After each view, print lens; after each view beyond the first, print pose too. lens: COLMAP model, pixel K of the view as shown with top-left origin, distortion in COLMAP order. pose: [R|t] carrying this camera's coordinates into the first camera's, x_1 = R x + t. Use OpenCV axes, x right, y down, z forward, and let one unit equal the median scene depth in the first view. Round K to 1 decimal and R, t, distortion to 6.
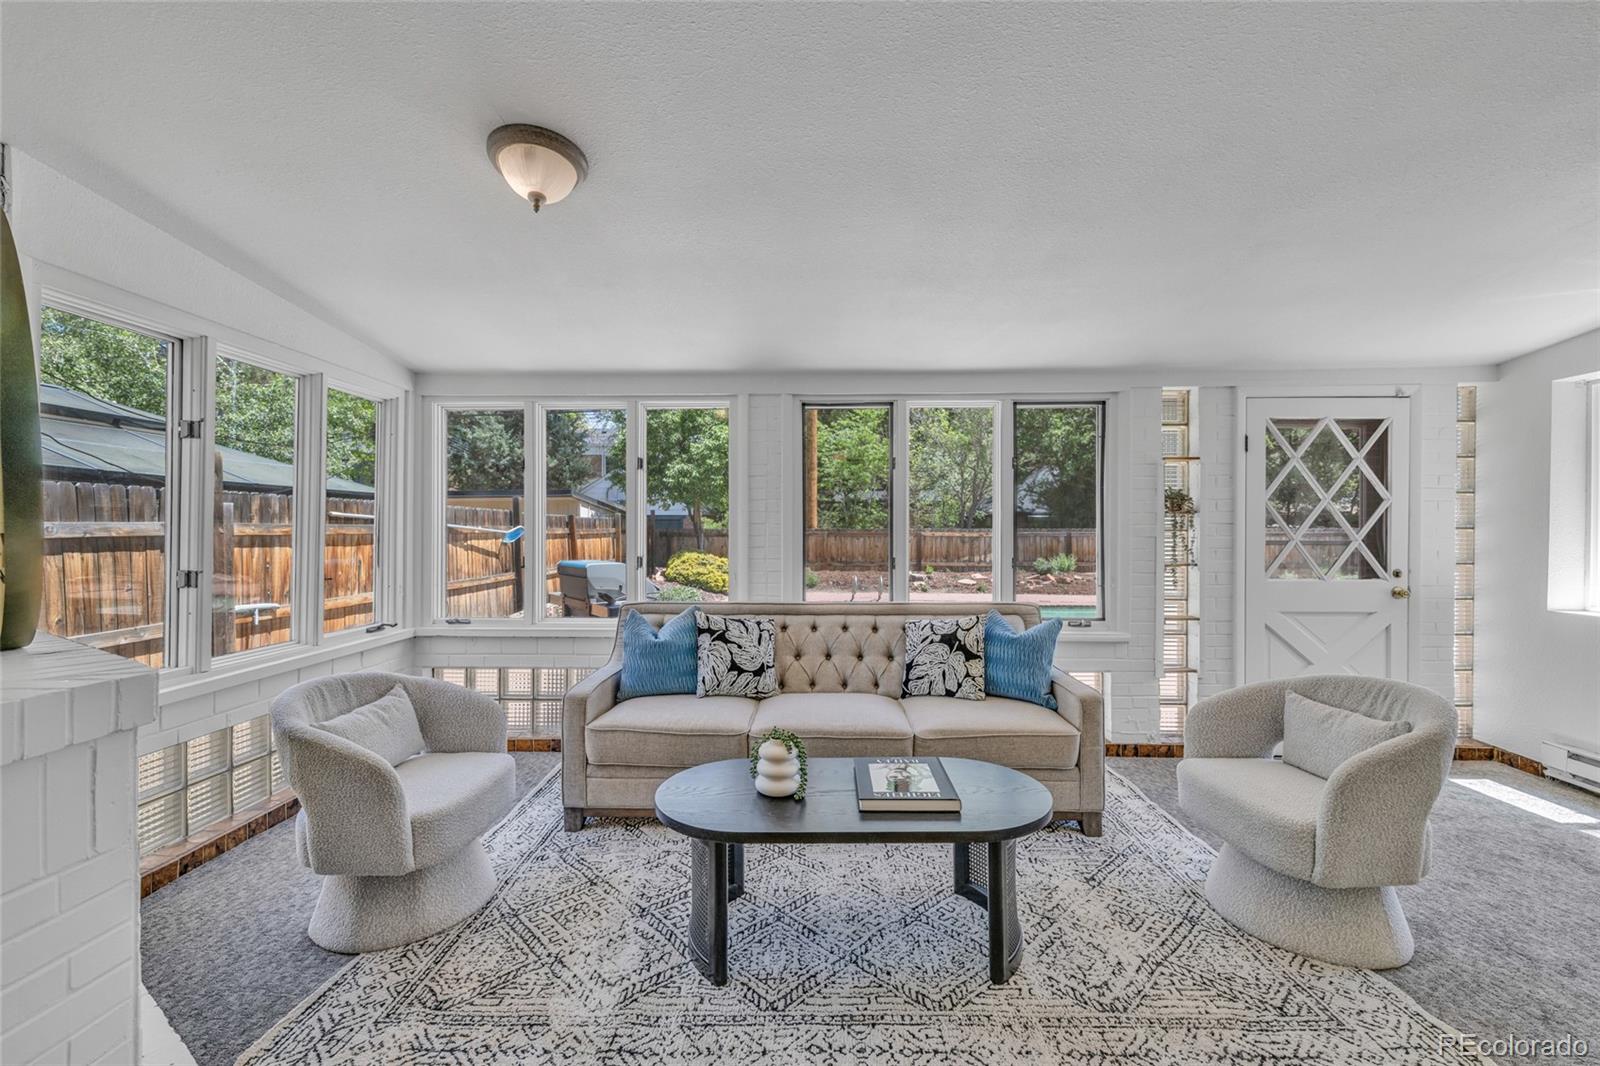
lens RADIAL K [[605.0, 0, 806.7], [0, 605.0, 529.0], [0, 0, 1]] dist [0.002055, 0.000210]
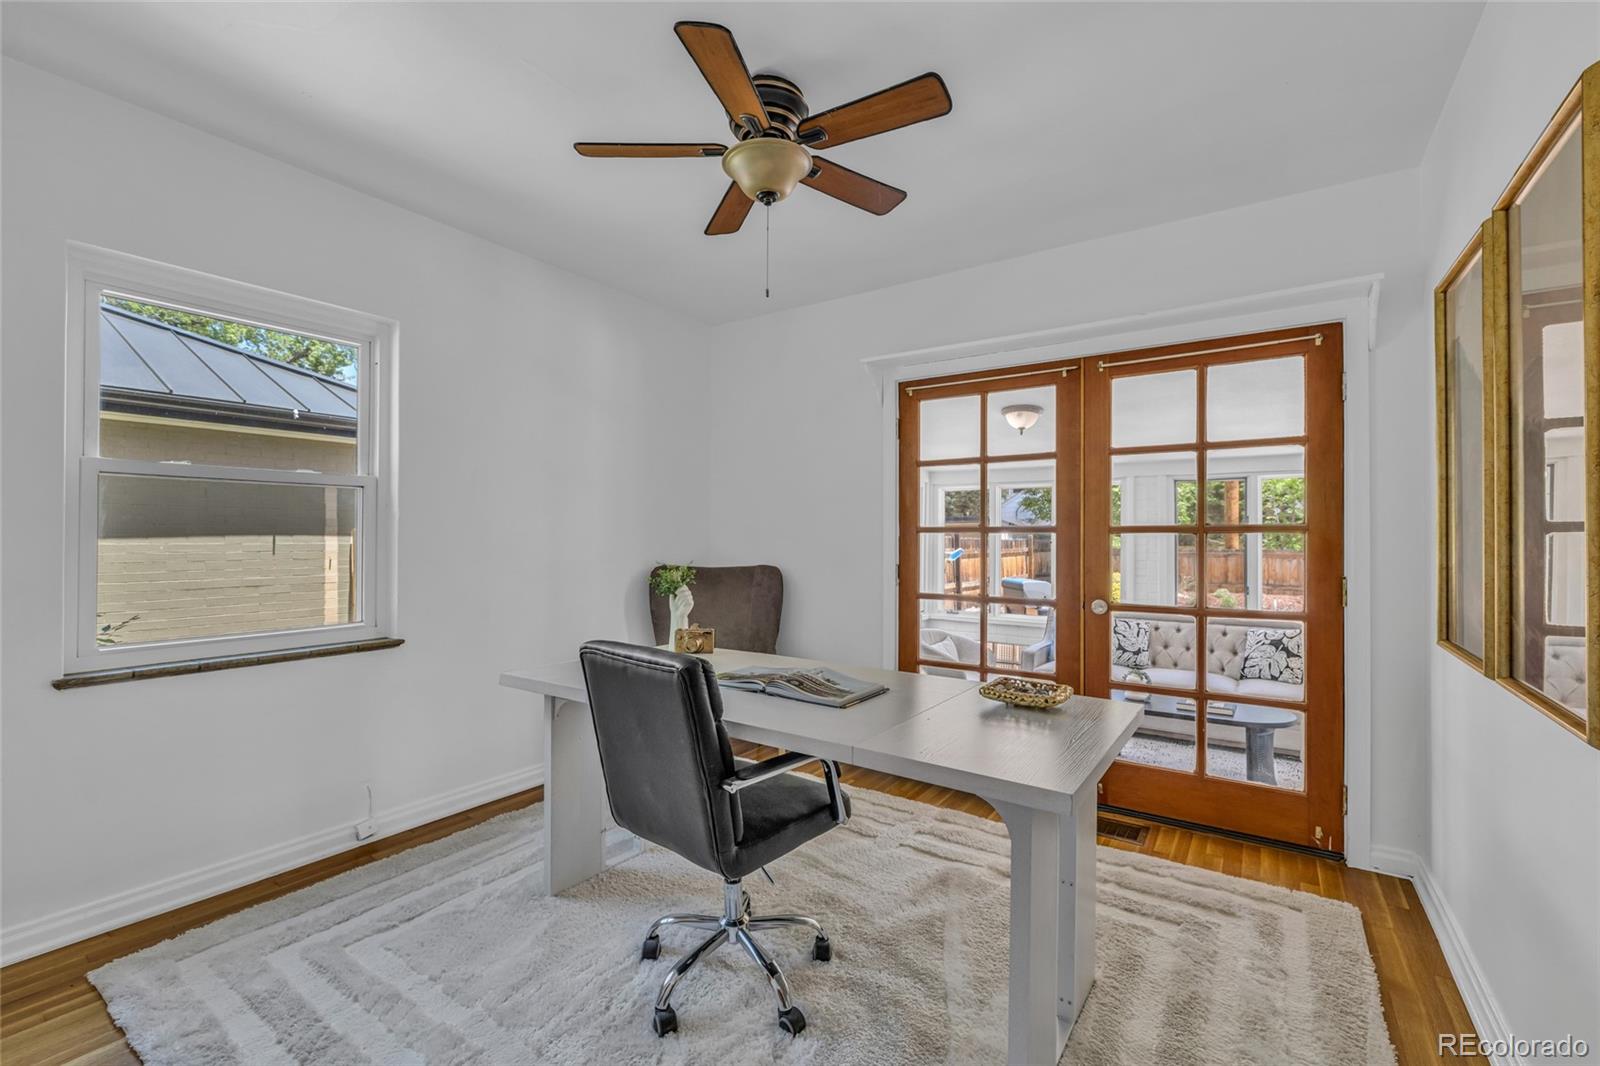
lens RADIAL K [[680.1, 0, 800.9], [0, 680.1, 529.8], [0, 0, 1]] dist [0.001514, 0.000017]
pose [[0.824227, -0.002550, -0.566254, 0.203809], [-0.001598, 0.999975, -0.006830, -0.079760], [0.566257, 0.006535, 0.824203, -0.987147]]
